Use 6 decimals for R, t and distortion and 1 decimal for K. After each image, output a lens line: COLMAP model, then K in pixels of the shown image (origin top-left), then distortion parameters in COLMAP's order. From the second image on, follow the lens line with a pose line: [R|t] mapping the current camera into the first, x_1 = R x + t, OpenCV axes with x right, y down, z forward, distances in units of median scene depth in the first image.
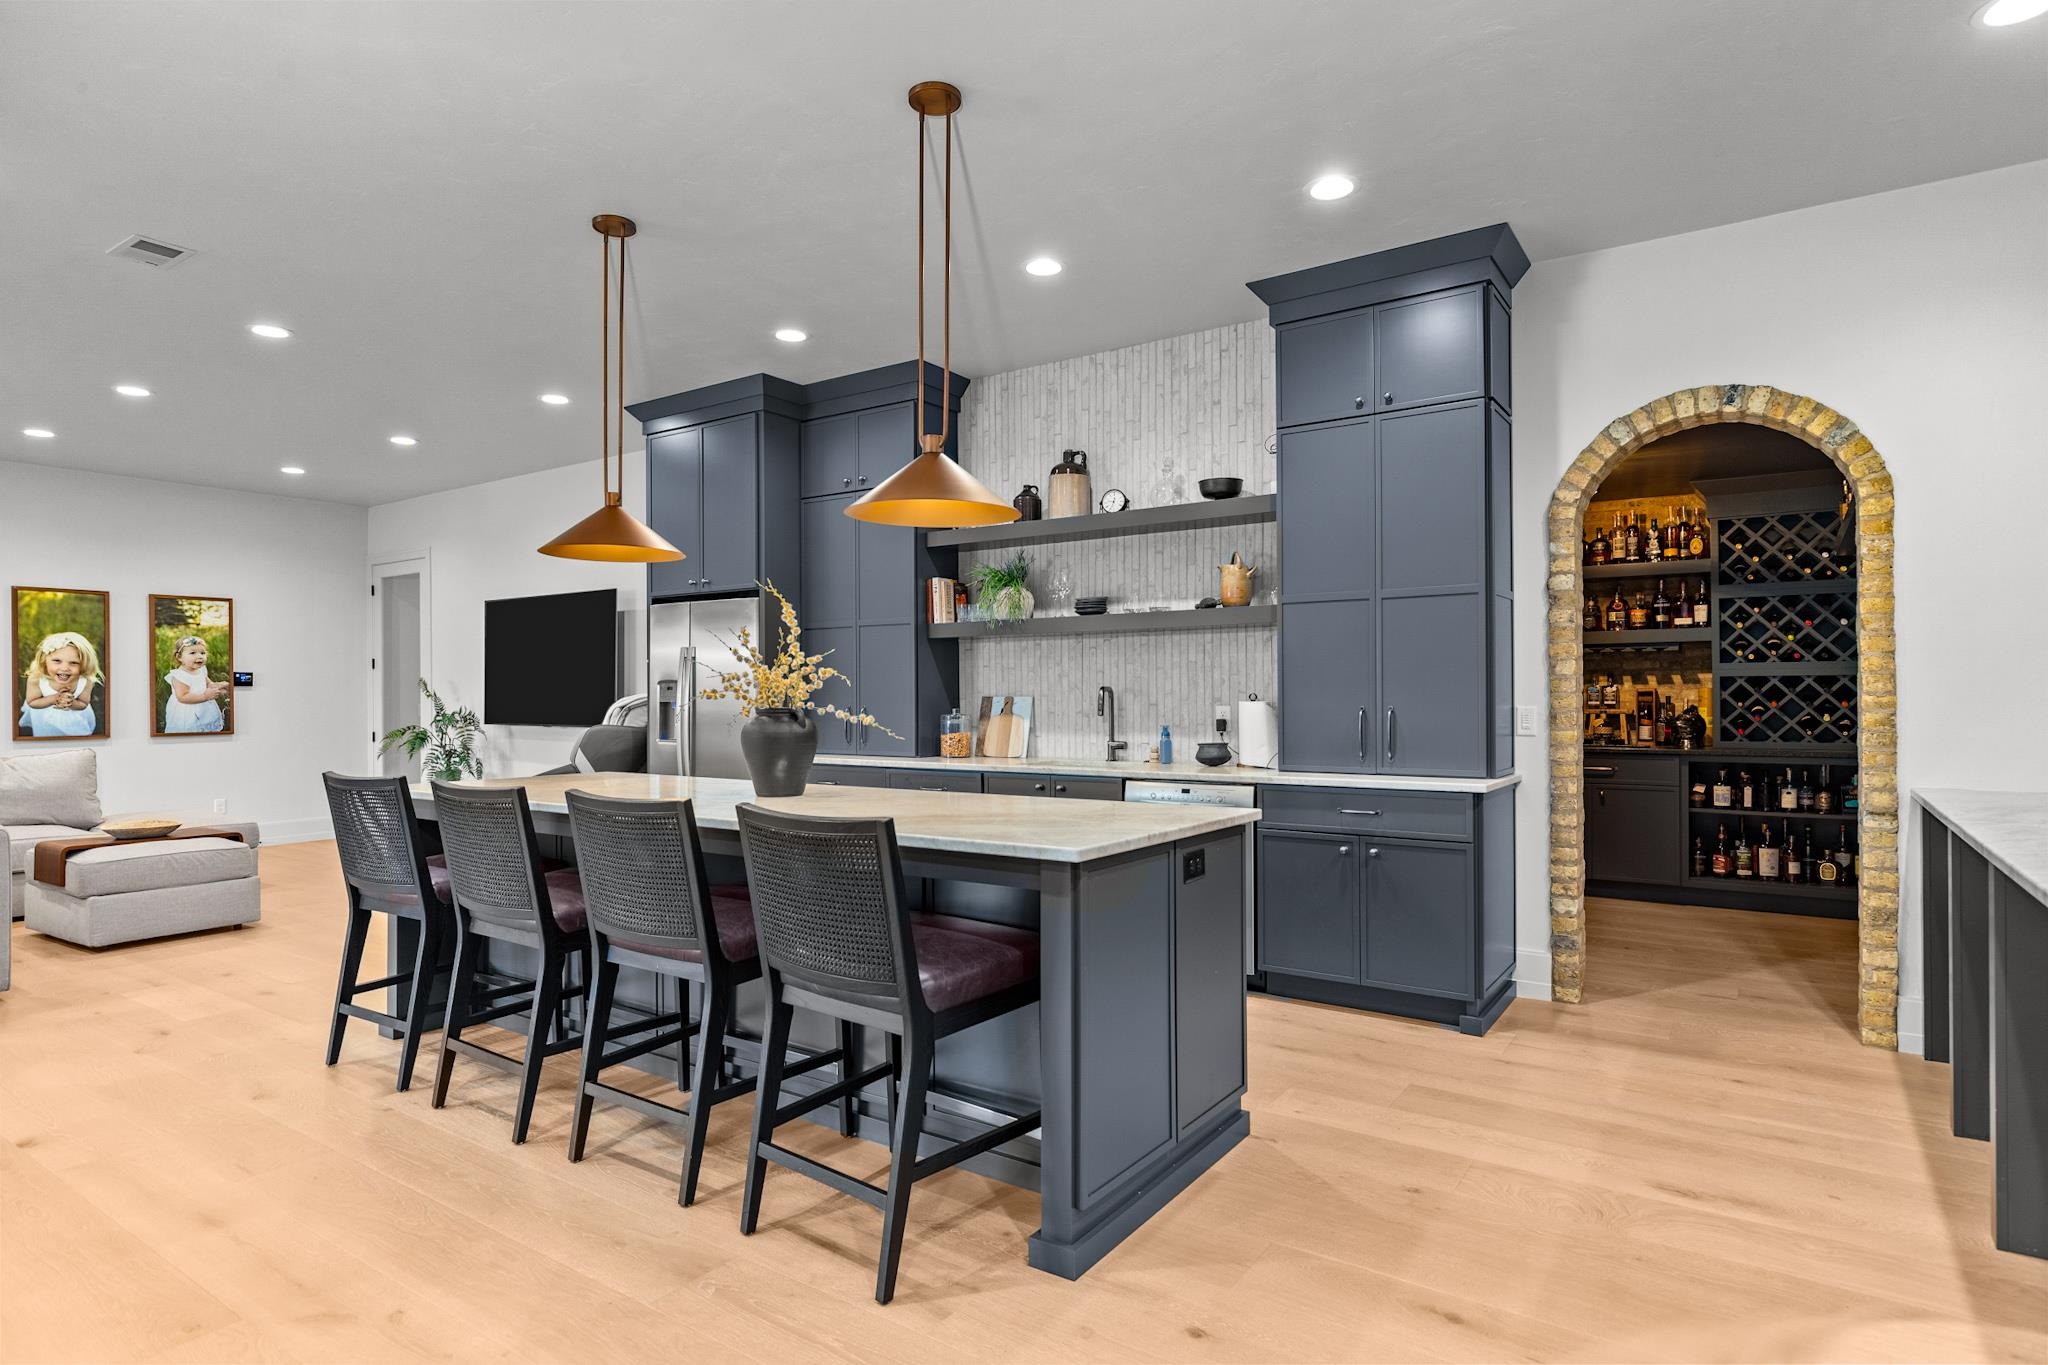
lens RADIAL K [[1112.5, 0, 1020.7], [0, 1112.5, 686.3], [0, 0, 1]] dist [-0.000661, -0.000002]
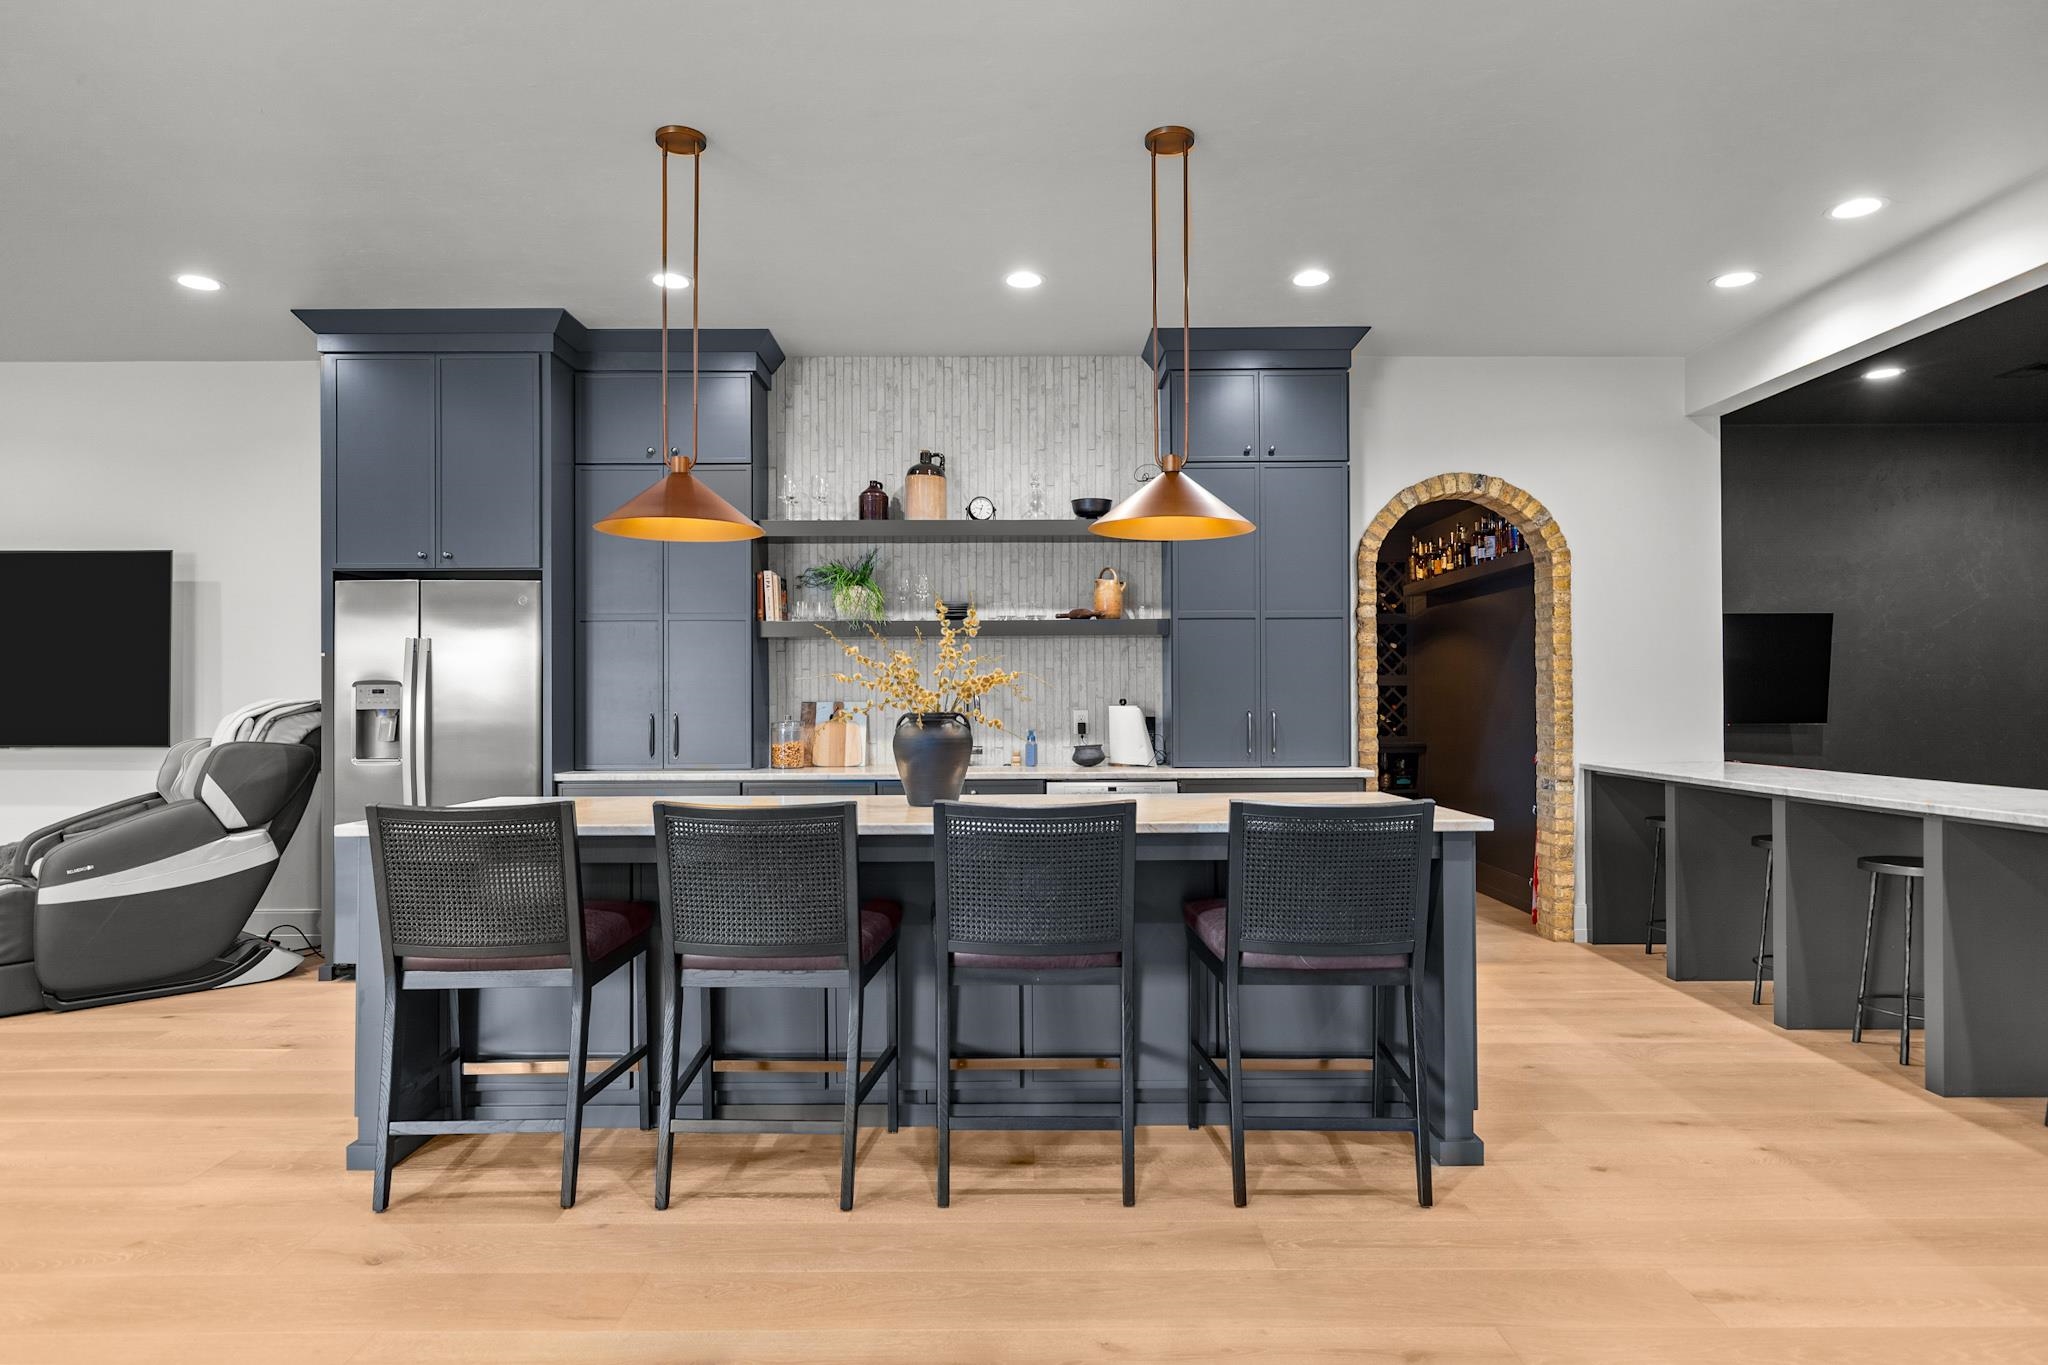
lens RADIAL K [[1203.7, 0, 1023.0], [0, 1203.7, 686.2], [0, 0, 1]] dist [-0.006605, -0.001794]
pose [[0.817589, 0.007228, 0.575756, -0.521640], [-0.003836, 0.999967, -0.007106, 0.002825], [-0.575789, 0.003601, 0.817590, 0.086096]]
